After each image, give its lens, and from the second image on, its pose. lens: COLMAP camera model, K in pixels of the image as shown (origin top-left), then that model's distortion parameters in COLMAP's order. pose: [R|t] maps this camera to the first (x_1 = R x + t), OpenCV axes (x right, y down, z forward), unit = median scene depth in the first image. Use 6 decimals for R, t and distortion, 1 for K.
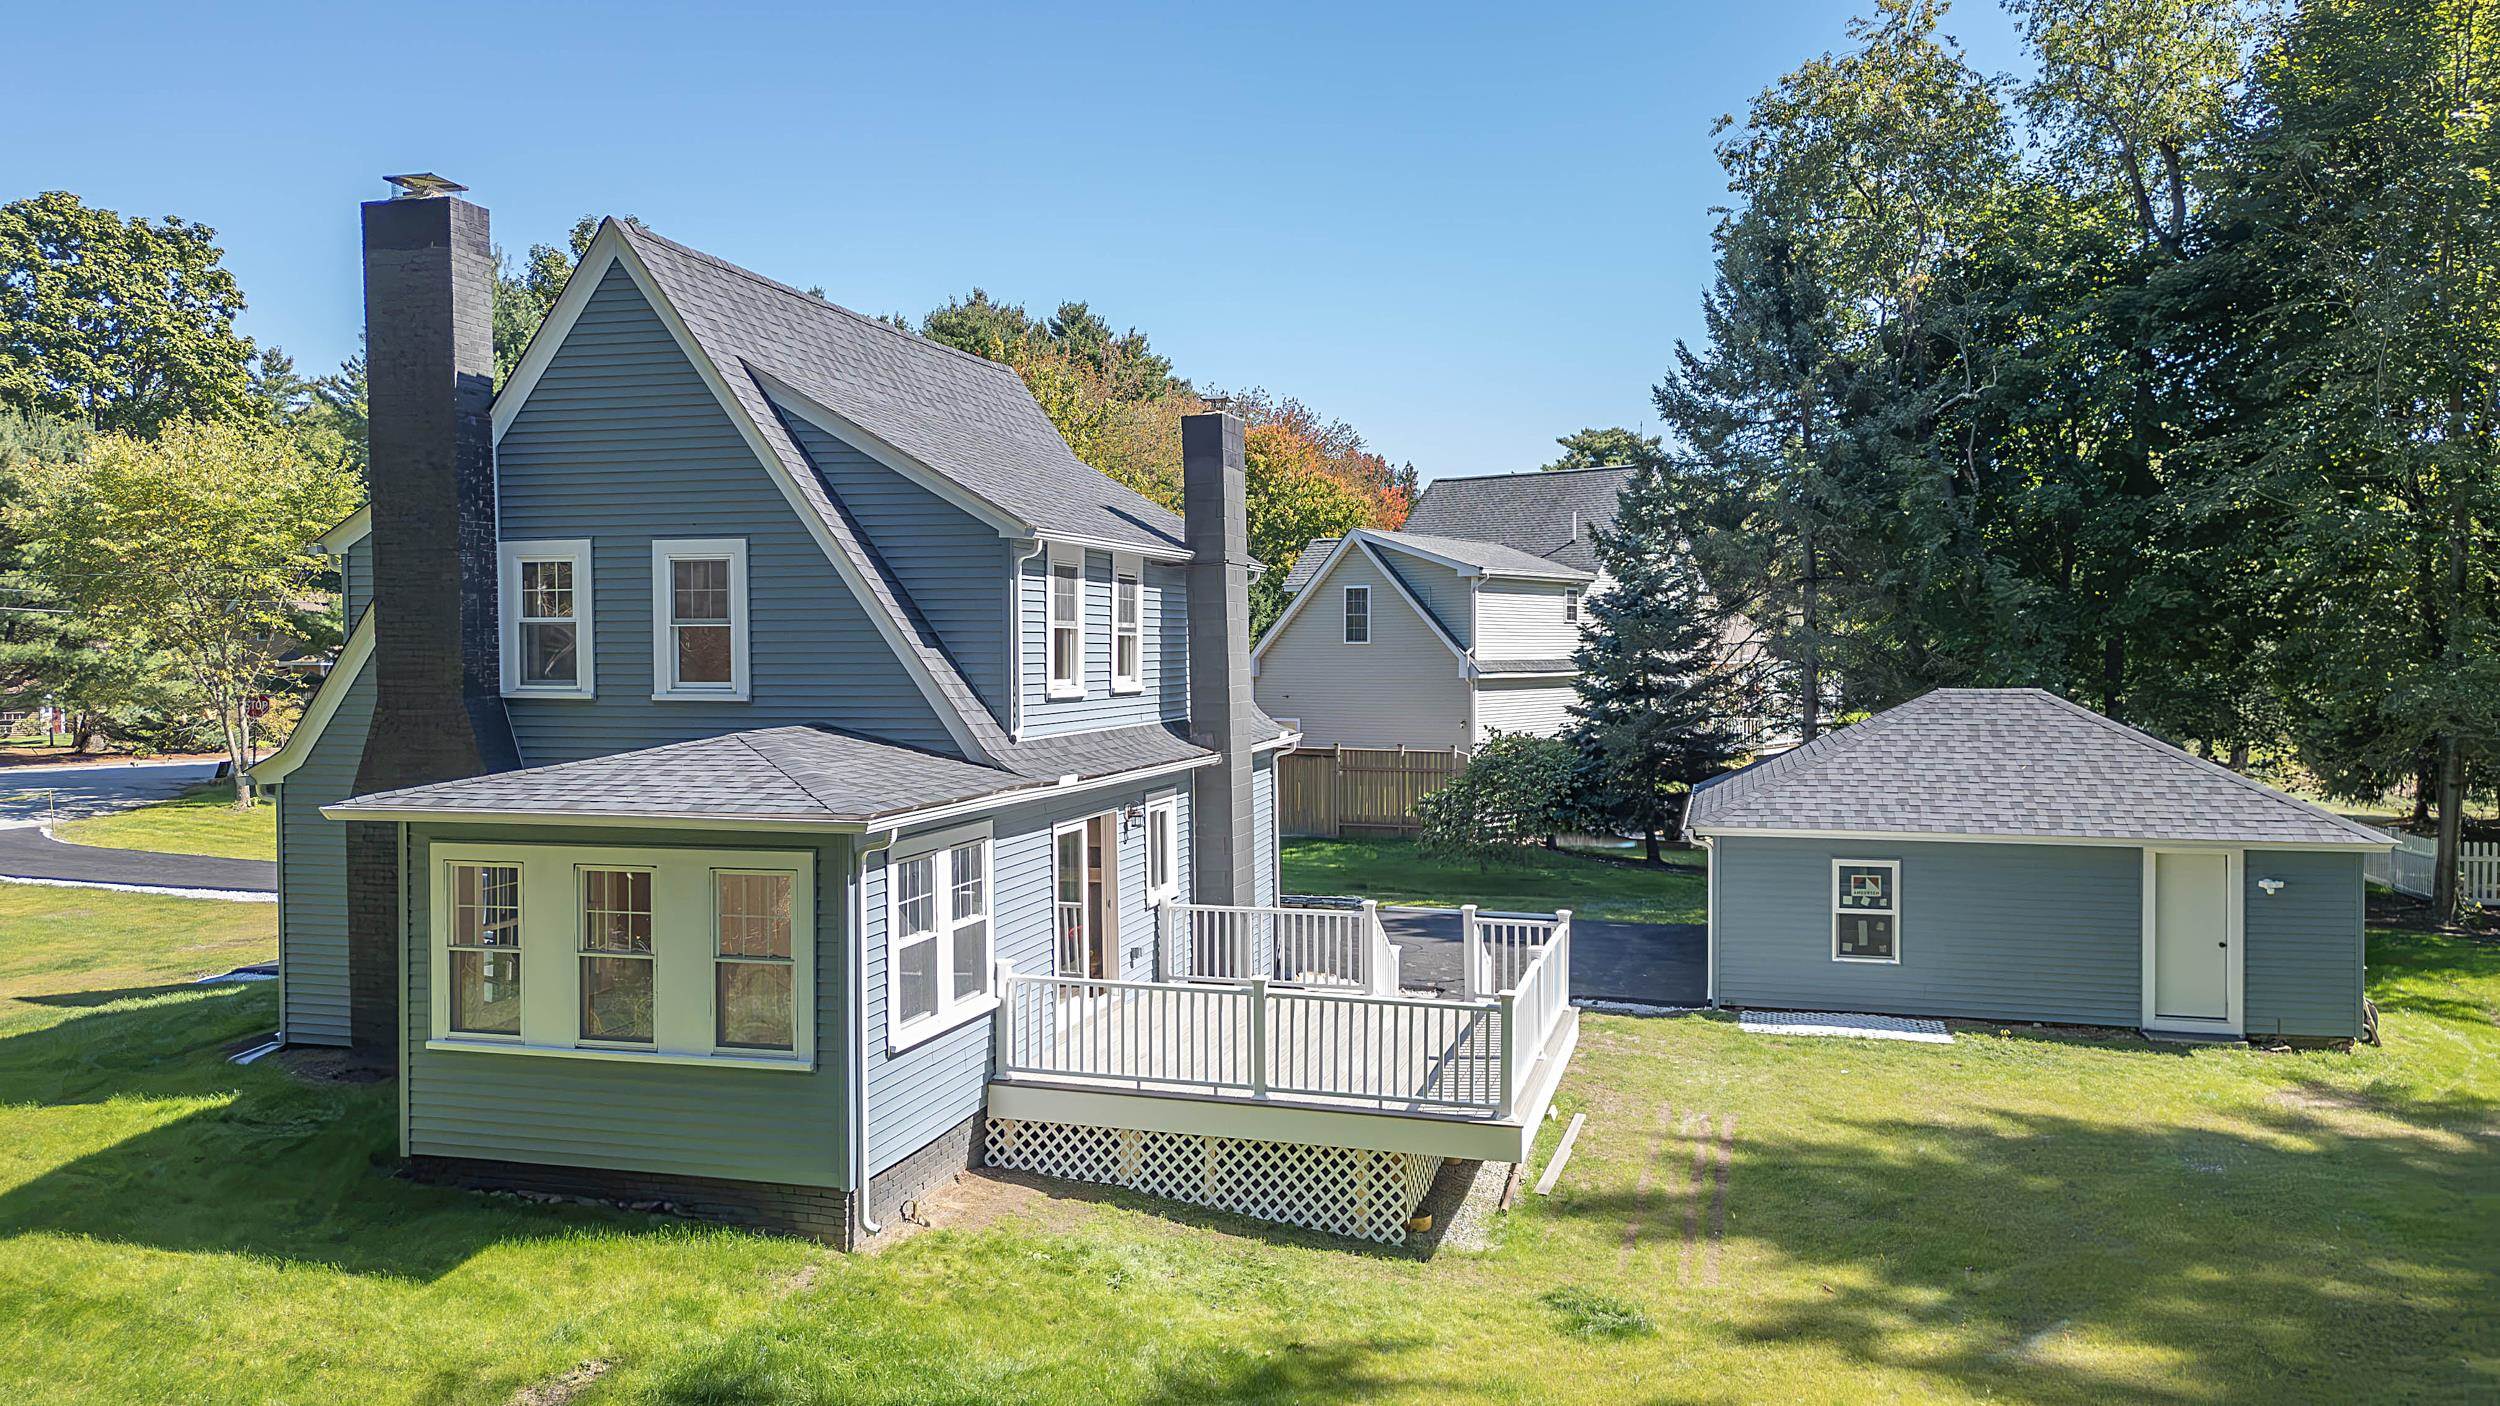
lens RADIAL K [[1742.4, 0, 1252.8], [0, 1742.4, 711.4], [0, 0, 1]] dist [0.076064, -0.069570]
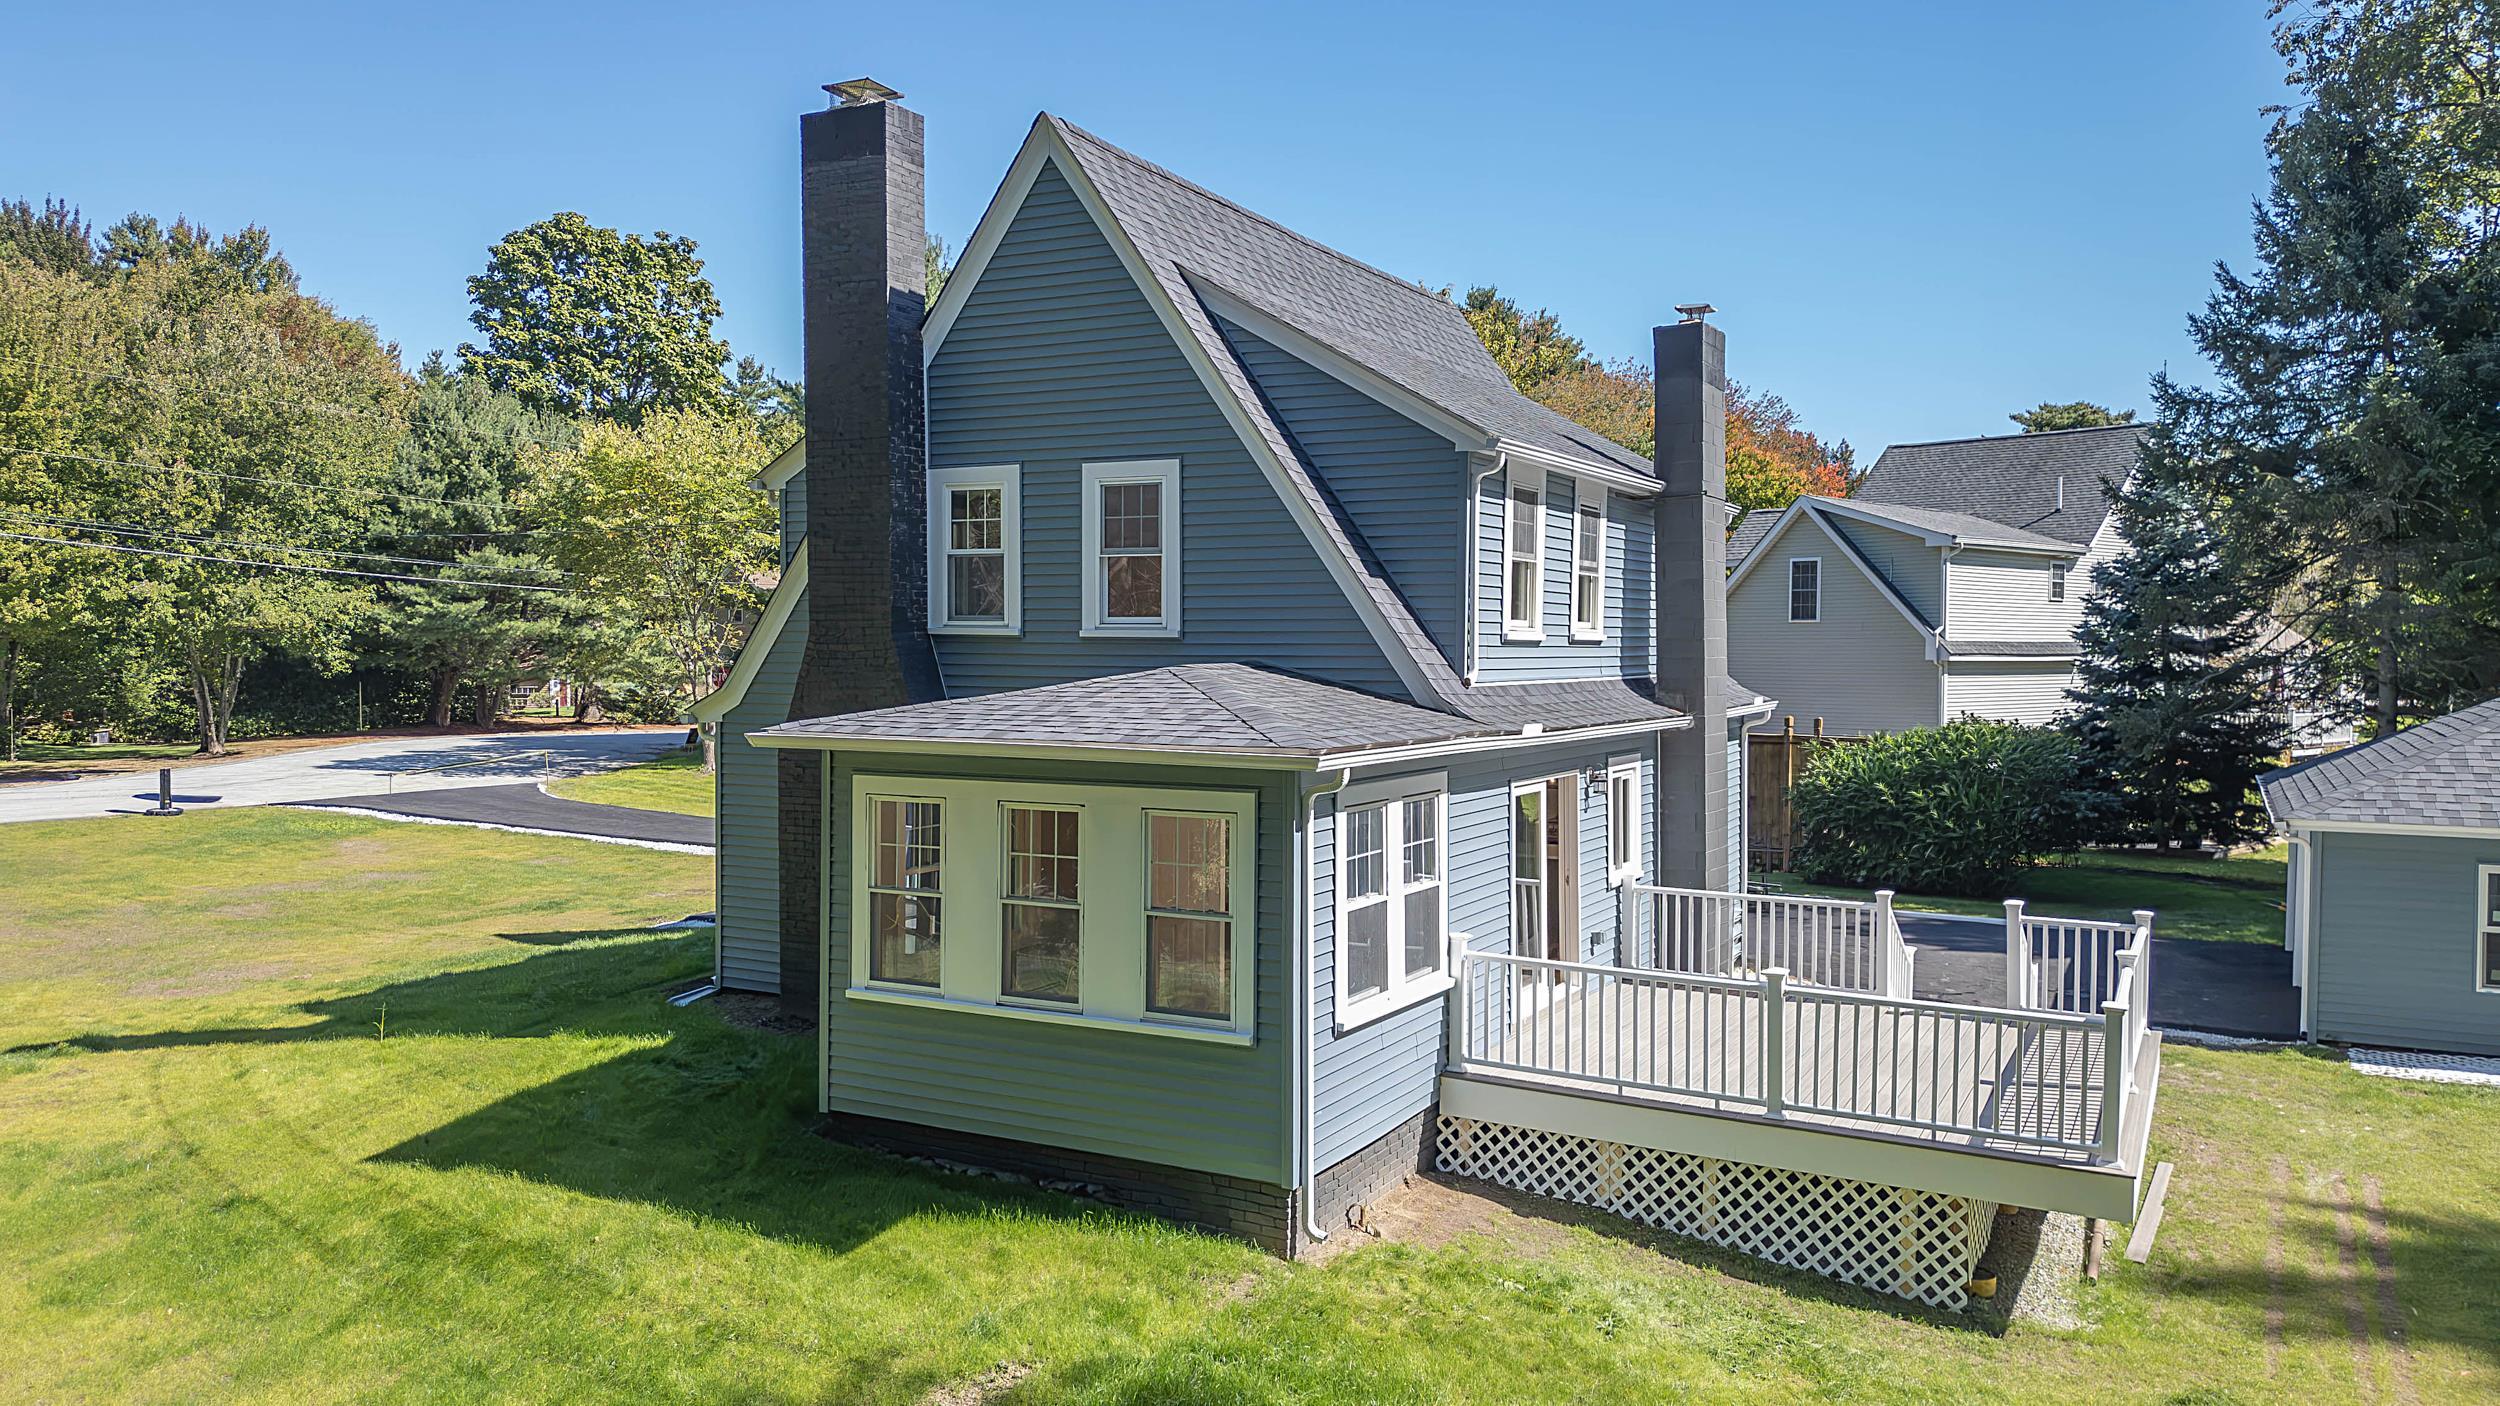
lens RADIAL K [[1742.4, 0, 1252.8], [0, 1742.4, 711.4], [0, 0, 1]] dist [0.076064, -0.069570]
pose [[0.974768, 0.015083, -0.222712, -0.046932], [-0.014949, 0.999886, 0.002289, 0.029337], [0.222721, 0.001098, 0.974882, 0.124304]]
